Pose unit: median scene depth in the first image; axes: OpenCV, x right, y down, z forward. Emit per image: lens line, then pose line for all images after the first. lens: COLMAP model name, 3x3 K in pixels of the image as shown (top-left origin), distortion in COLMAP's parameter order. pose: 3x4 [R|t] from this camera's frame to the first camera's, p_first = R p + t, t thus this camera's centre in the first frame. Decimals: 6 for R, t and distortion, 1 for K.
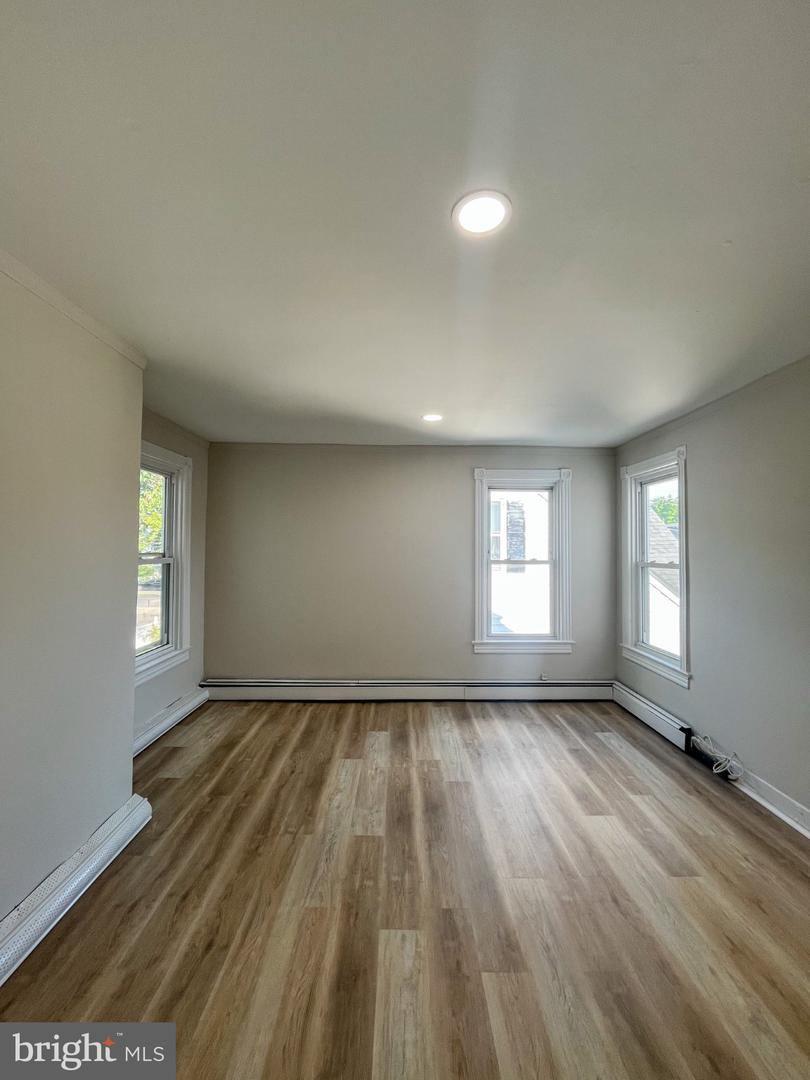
lens RADIAL K [[438.1, 0, 405.4], [0, 438.1, 537.8], [0, 0, 1]] dist [-0.011947, 0.001533]
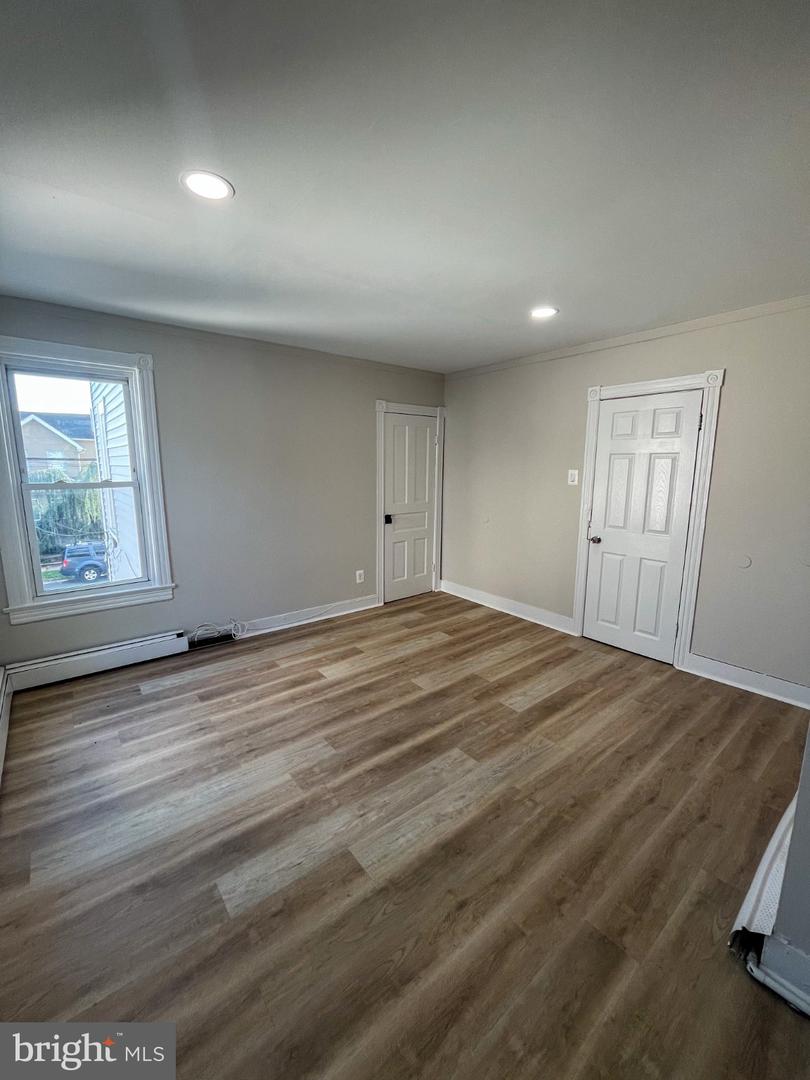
lens RADIAL K [[438.1, 0, 407.6], [0, 438.1, 535.6], [0, 0, 1]] dist [-0.011947, 0.001533]
pose [[-0.625333, -0.134484, 0.768683, -0.614669], [-0.026832, 0.988161, 0.151055, 0.026824], [-0.779897, 0.073834, -0.621538, 1.477635]]
